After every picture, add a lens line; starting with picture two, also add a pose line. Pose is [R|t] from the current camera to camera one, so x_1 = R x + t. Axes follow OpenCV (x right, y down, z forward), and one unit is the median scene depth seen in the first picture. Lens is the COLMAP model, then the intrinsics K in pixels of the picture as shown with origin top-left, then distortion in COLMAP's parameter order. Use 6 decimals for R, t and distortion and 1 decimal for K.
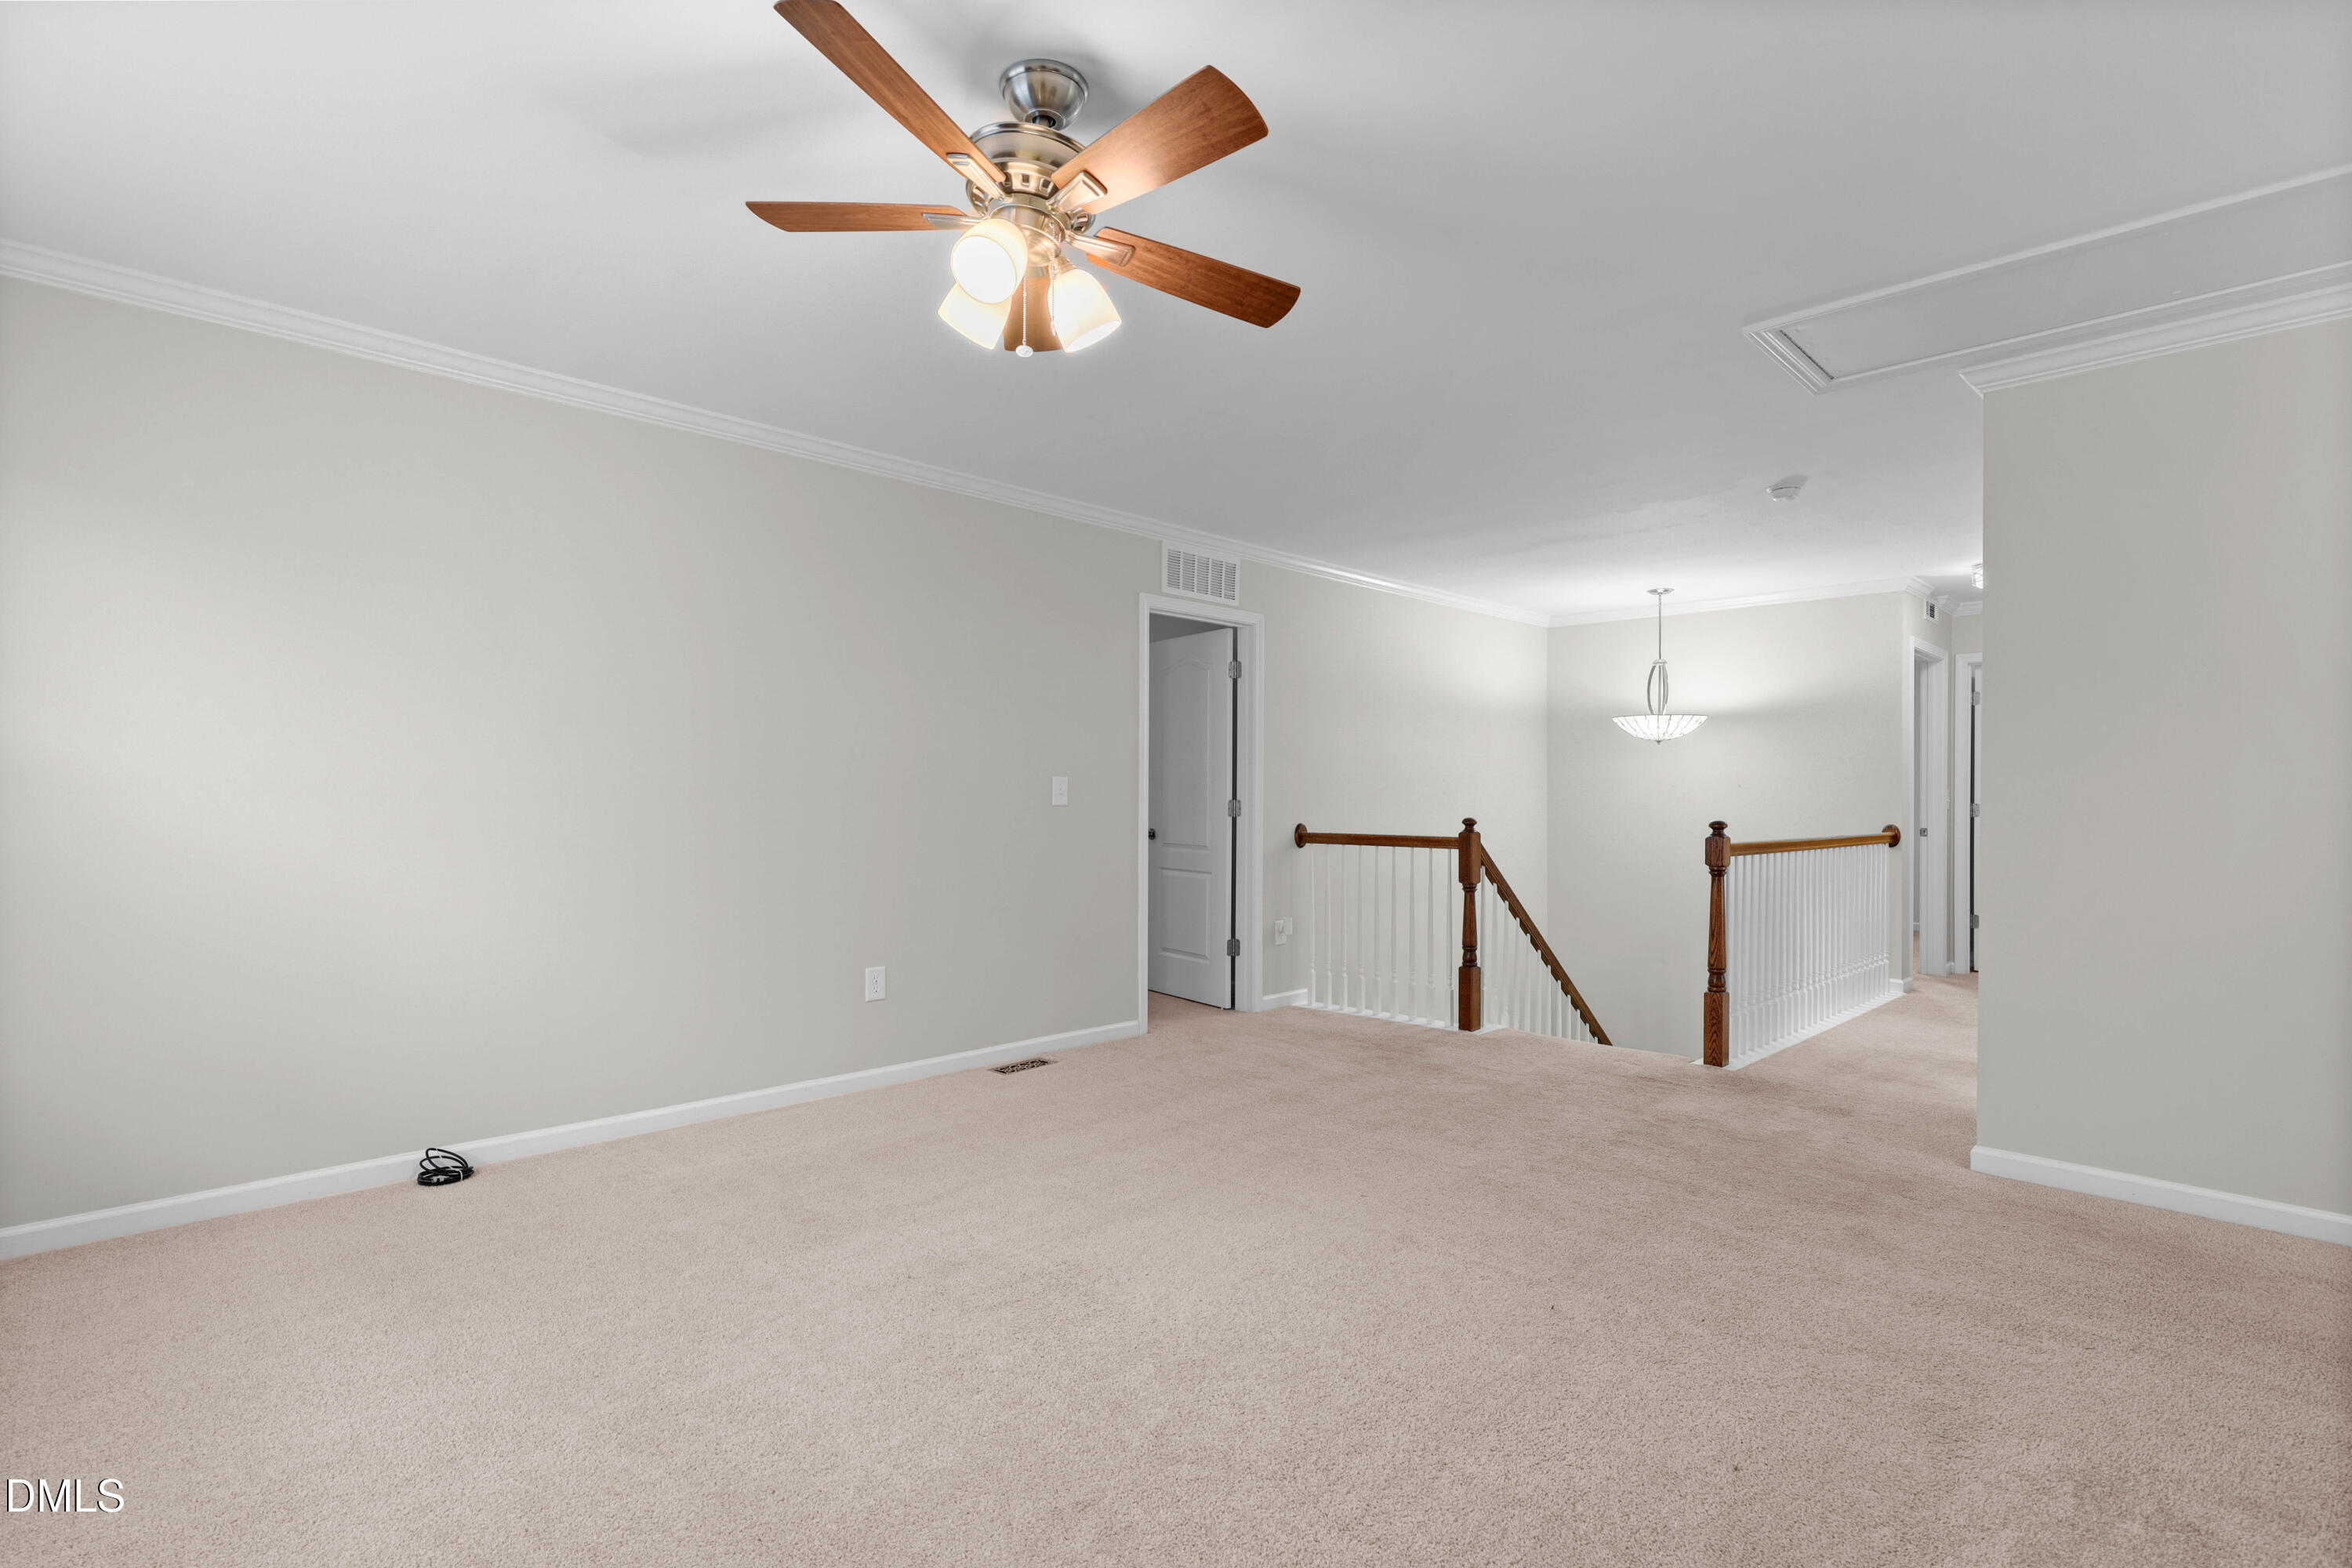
lens RADIAL K [[1132.6, 0, 1181.2], [0, 1132.6, 784.8], [0, 0, 1]] dist [0.004410, -0.000504]
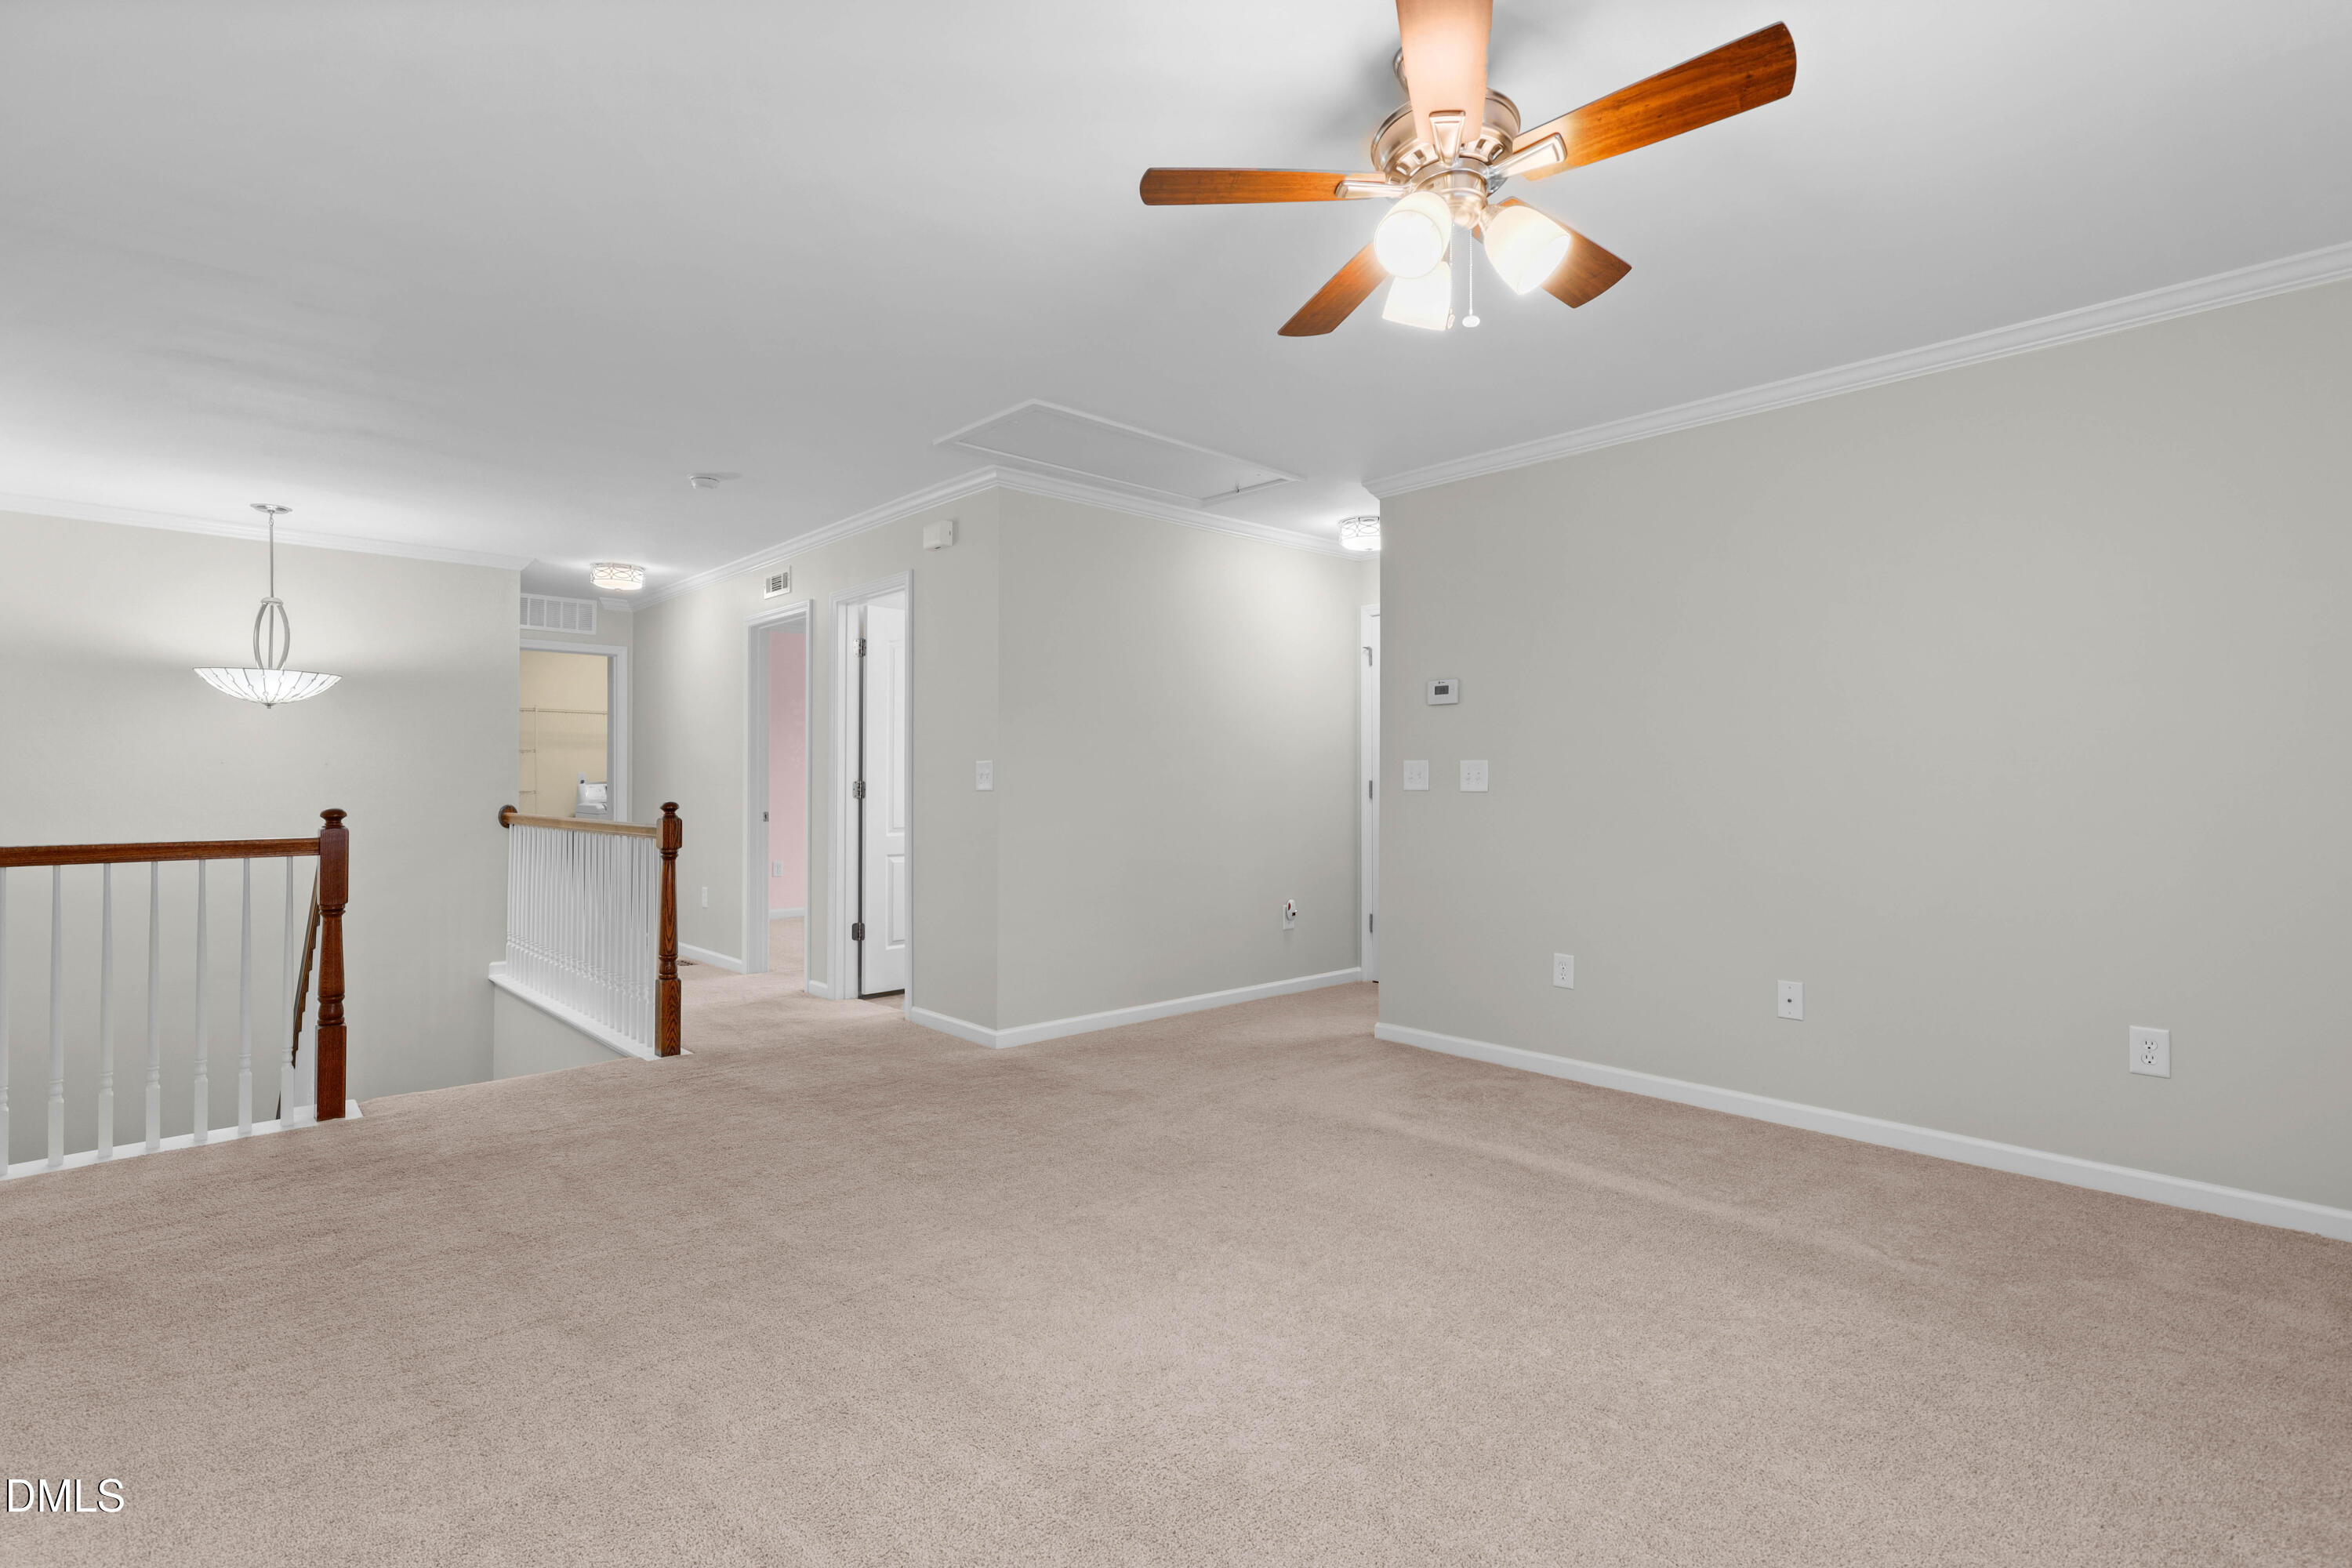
lens RADIAL K [[1132.6, 0, 1193.0], [0, 1132.6, 782.2], [0, 0, 1]] dist [0.004410, -0.000504]
pose [[0.017372, -0.001847, 0.999847, -0.424709], [-0.012721, 0.999917, 0.002068, 0.004856], [-0.999768, -0.012755, 0.017347, 0.466275]]
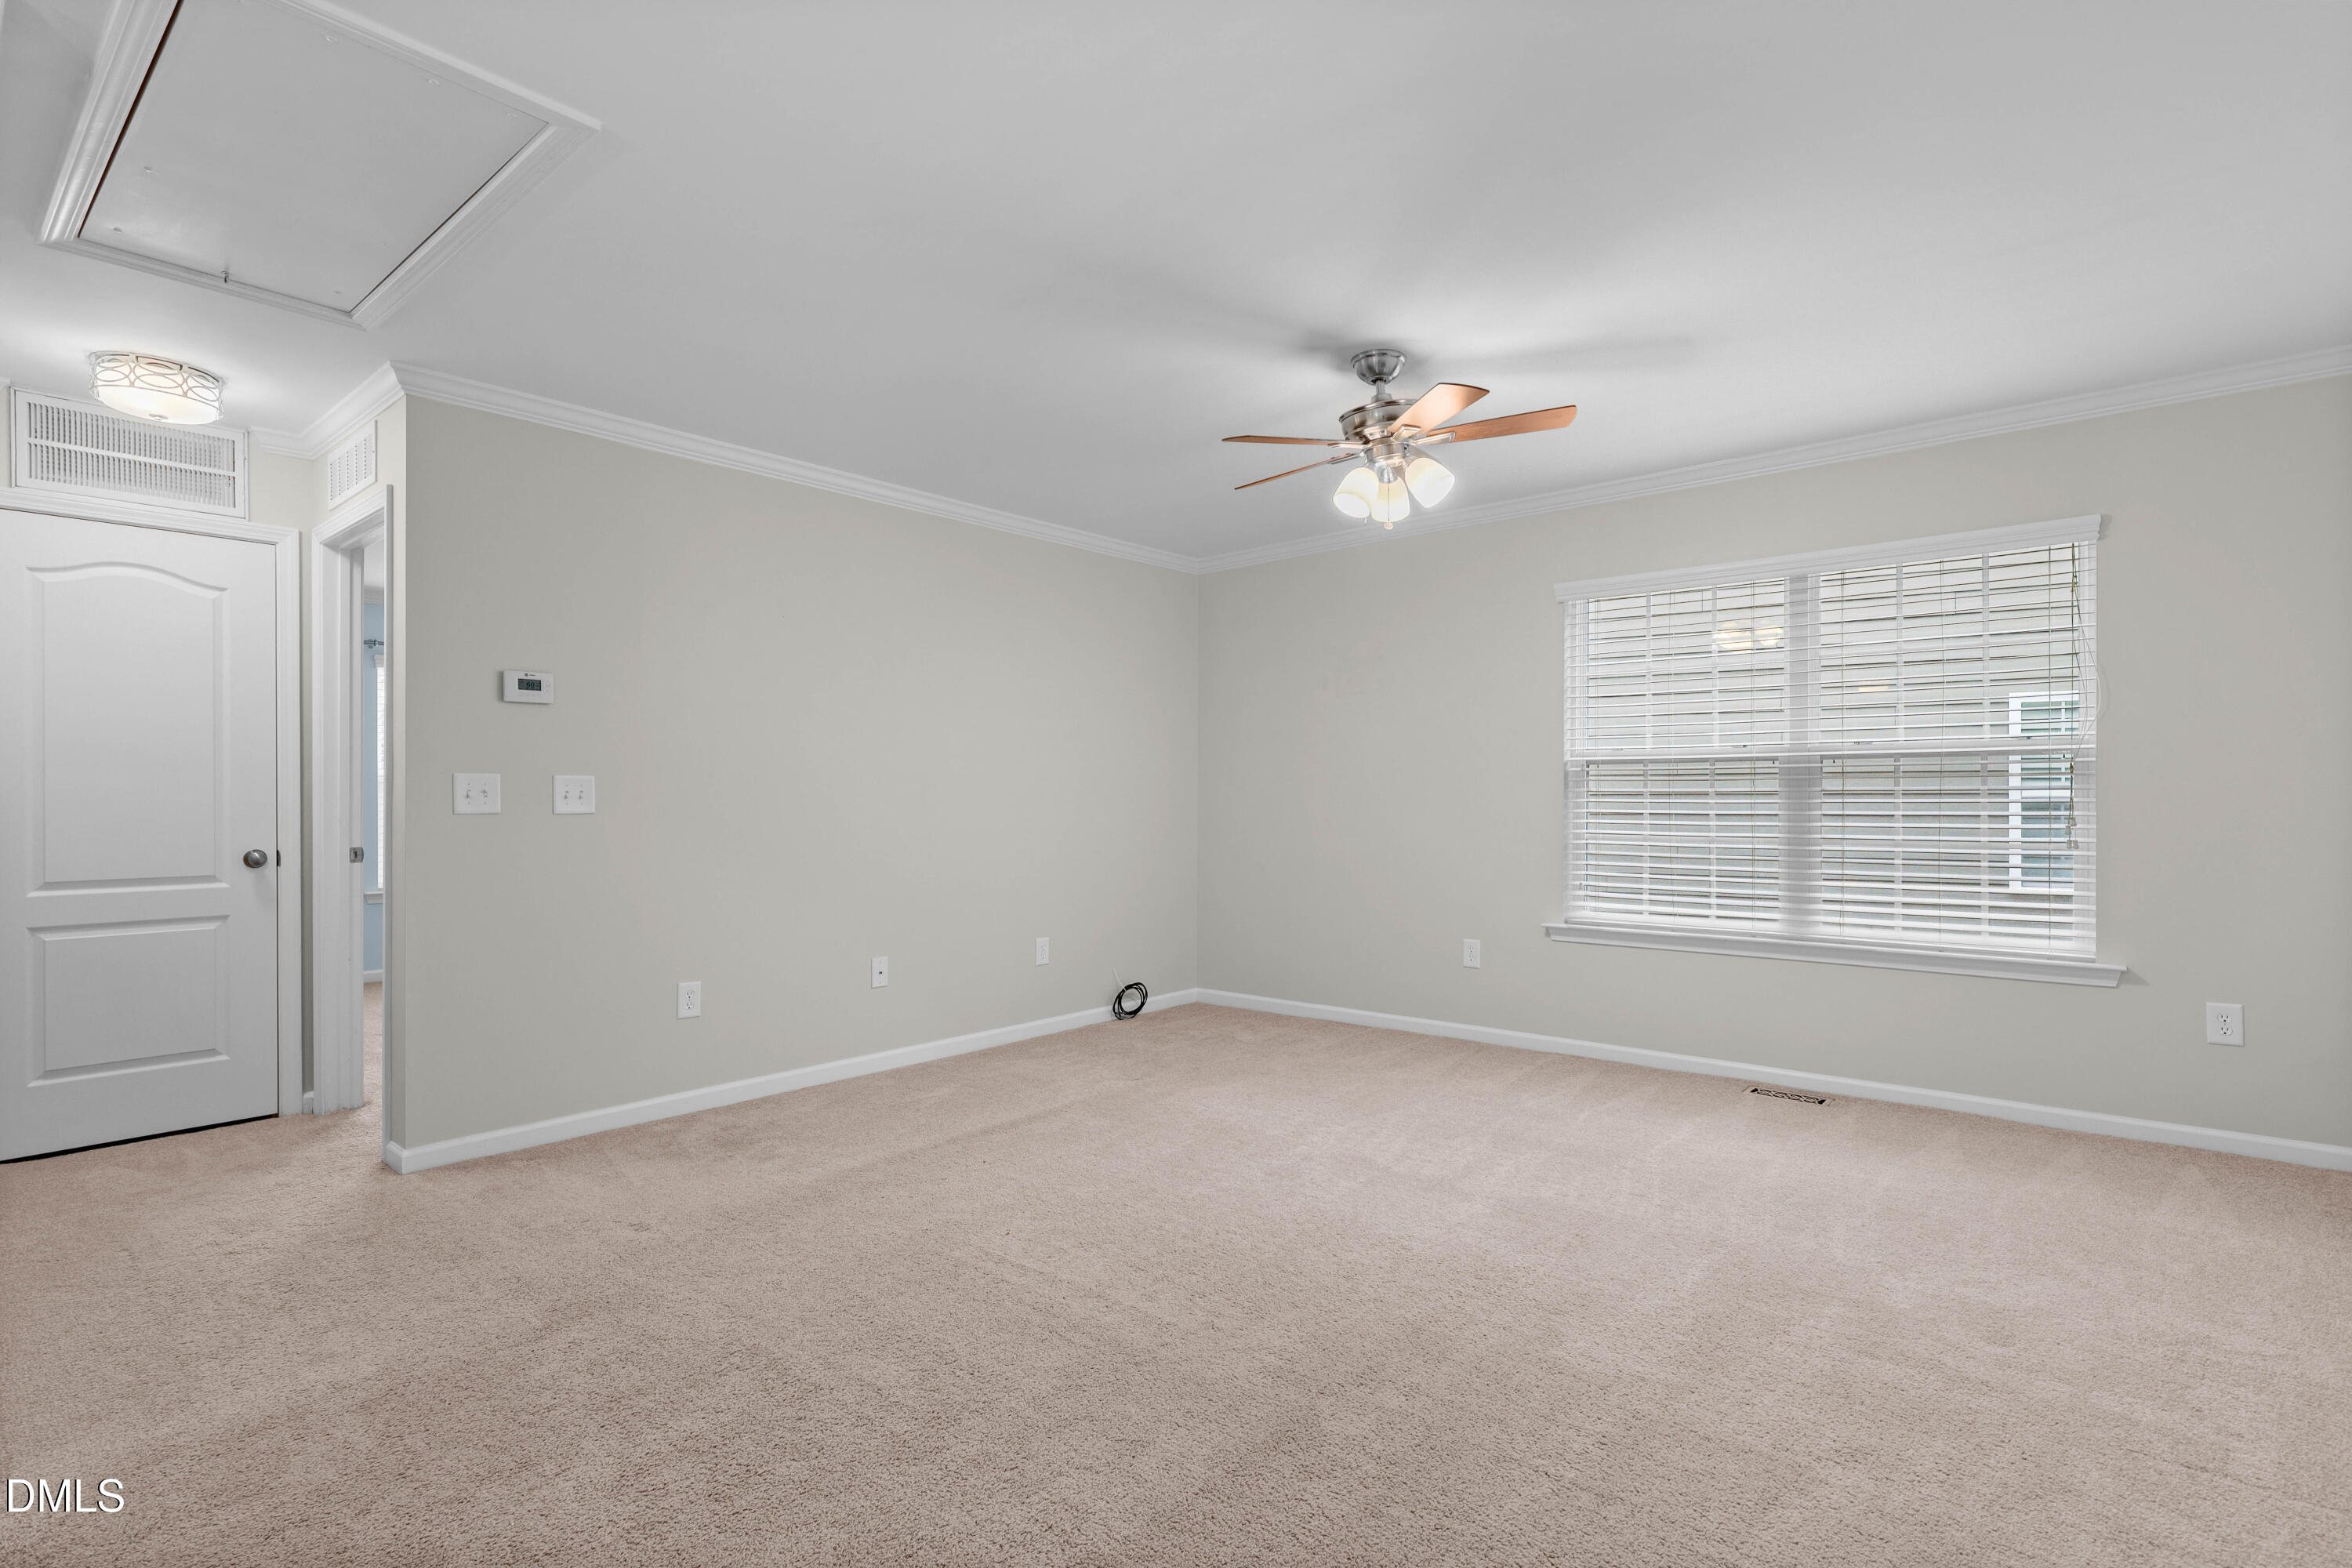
lens RADIAL K [[1132.6, 0, 1188.7], [0, 1132.6, 786.5], [0, 0, 1]] dist [0.004410, -0.000504]
pose [[-0.996263, -0.001307, -0.086357, 0.107663], [0.000193, 0.999849, -0.017359, 0.006695], [0.086367, -0.017311, -0.996113, 1.002290]]
